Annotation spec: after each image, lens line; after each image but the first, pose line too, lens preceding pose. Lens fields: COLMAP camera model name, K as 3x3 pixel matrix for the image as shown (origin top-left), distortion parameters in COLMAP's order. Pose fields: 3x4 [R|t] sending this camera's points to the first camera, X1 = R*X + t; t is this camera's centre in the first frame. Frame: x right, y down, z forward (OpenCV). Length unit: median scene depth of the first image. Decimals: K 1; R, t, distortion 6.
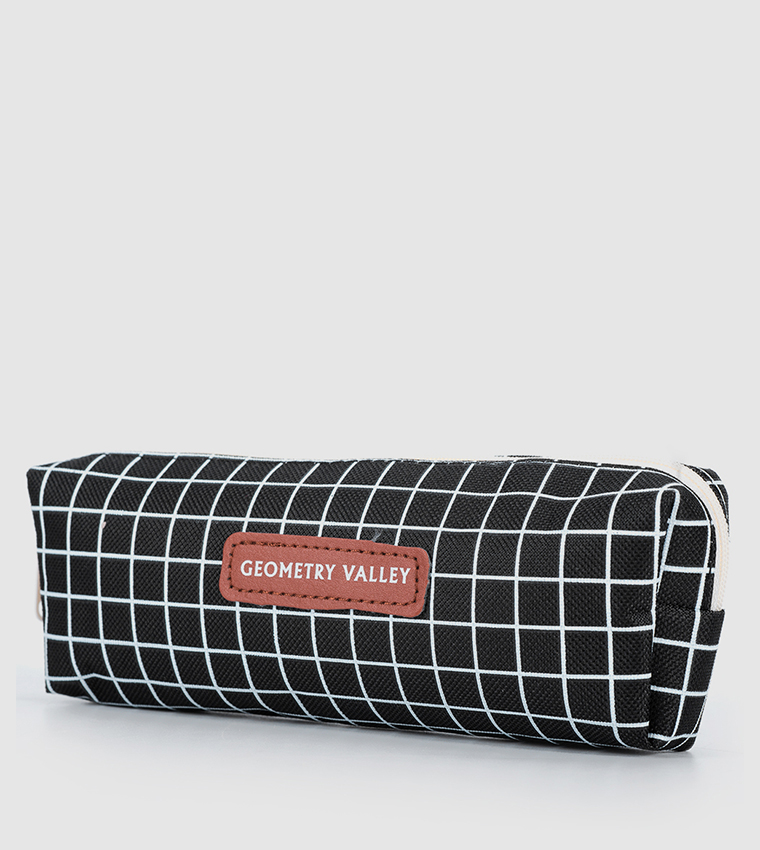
lens RADIAL K [[2852.4, 0, 378.0], [0, 2852.4, 429.5], [0, 0, 1]] dist [0.048745, 0.000000]
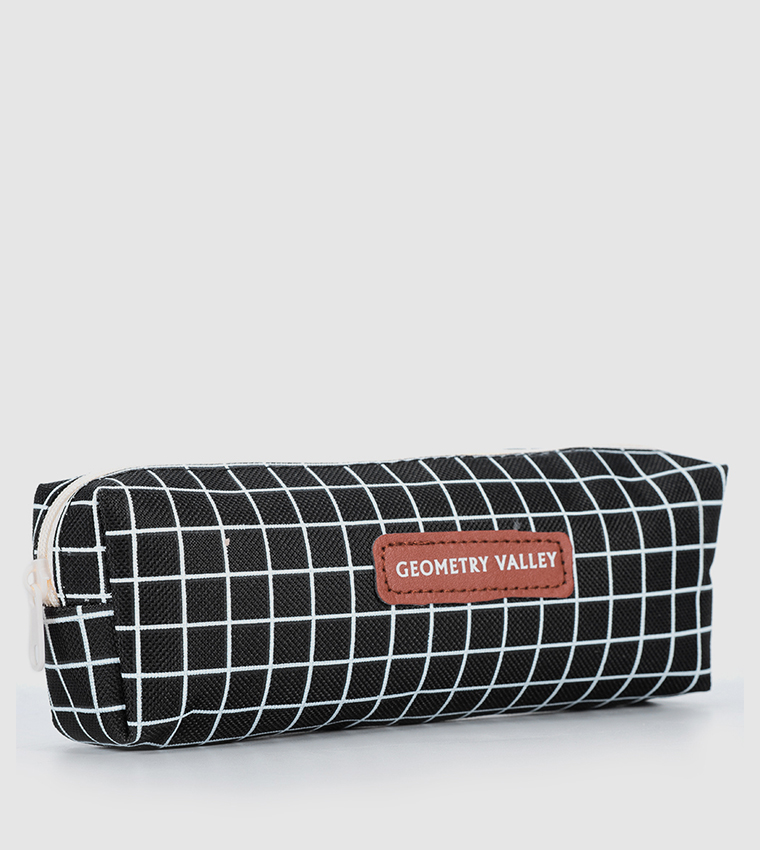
lens RADIAL K [[2852.4, 0, 378.5], [0, 2852.4, 424.2], [0, 0, 1]] dist [0.048745, 0.000000]
pose [[0.428103, -0.022005, 0.903462, -0.954229], [0.049482, 0.998775, 0.000879, -0.002938], [-0.902374, 0.044329, 0.428667, 0.591413]]
